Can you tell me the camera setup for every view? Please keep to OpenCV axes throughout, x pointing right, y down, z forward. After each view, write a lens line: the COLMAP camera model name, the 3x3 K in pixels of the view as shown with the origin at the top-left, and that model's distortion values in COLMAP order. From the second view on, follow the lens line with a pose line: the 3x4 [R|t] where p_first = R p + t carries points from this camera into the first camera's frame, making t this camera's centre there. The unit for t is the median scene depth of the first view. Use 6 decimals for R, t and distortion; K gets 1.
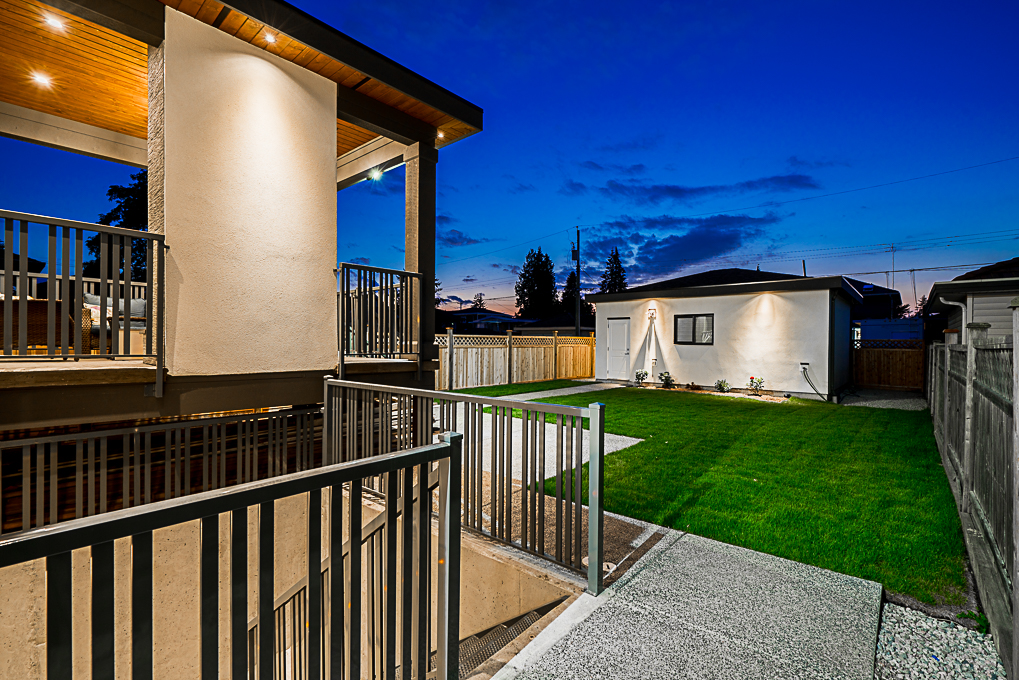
lens RADIAL K [[456.5, 0, 507.0], [0, 456.5, 346.1], [0, 0, 1]] dist [-0.007638, 0.001656]
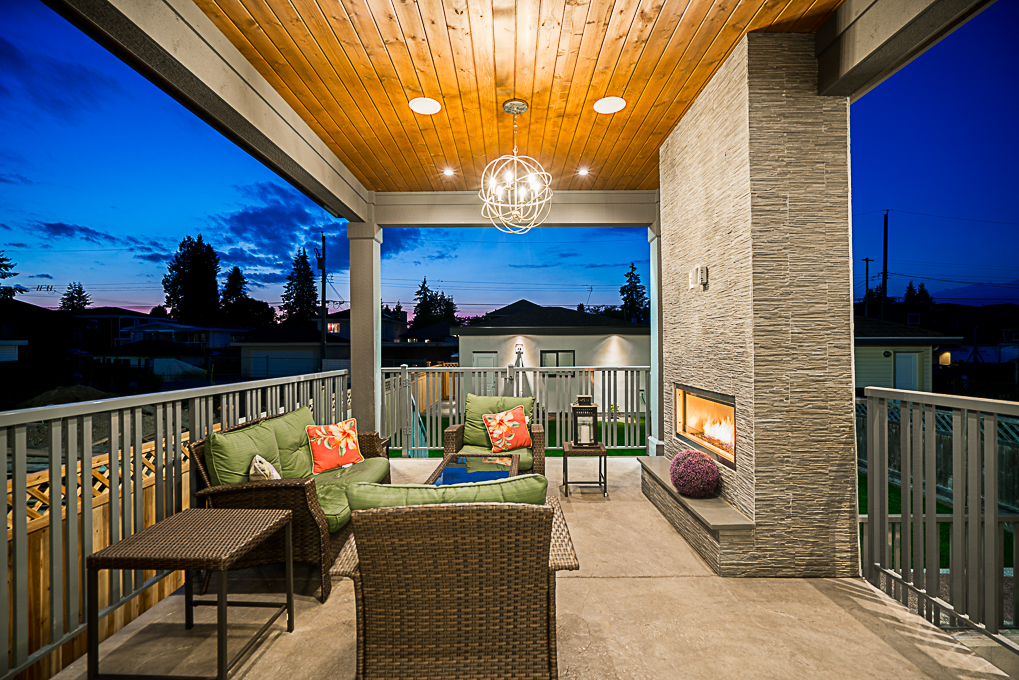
lens RADIAL K [[456.5, 0, 507.0], [0, 456.5, 346.1], [0, 0, 1]] dist [-0.007638, 0.001656]
pose [[0.753881, -0.013189, 0.656878, -0.402170], [0.015786, 0.999873, 0.001958, -0.078569], [-0.656821, 0.008894, 0.753994, 0.207574]]
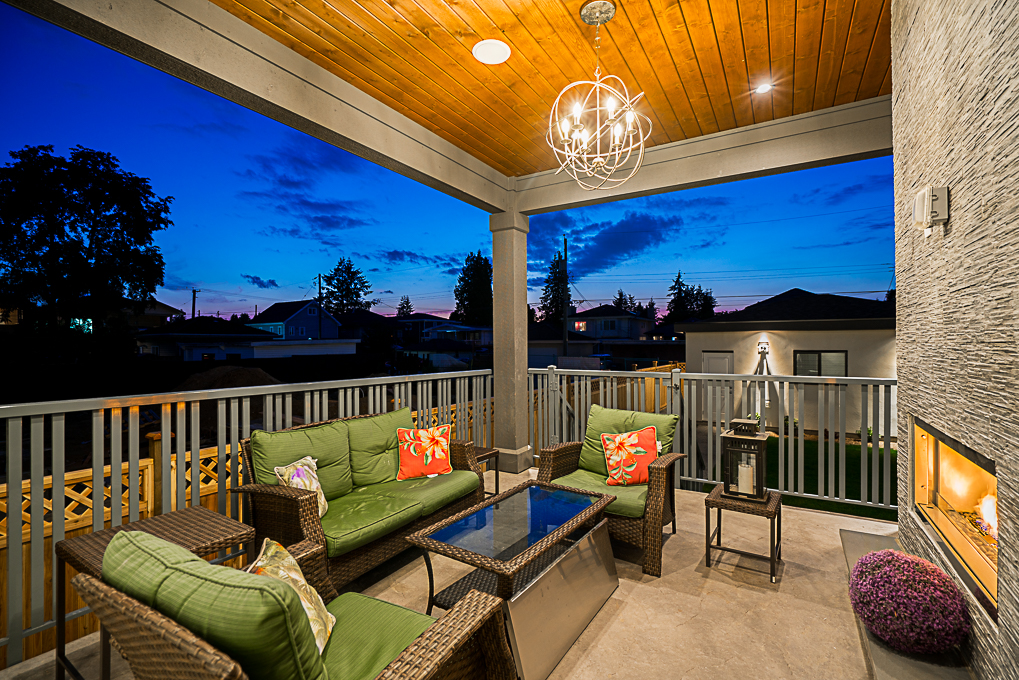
lens RADIAL K [[456.5, 0, 507.0], [0, 456.5, 346.1], [0, 0, 1]] dist [-0.007638, 0.001656]
pose [[0.985336, -0.012558, 0.170160, -0.309041], [0.012861, 0.999917, -0.000679, -0.078445], [-0.170138, 0.002857, 0.985416, 0.221135]]
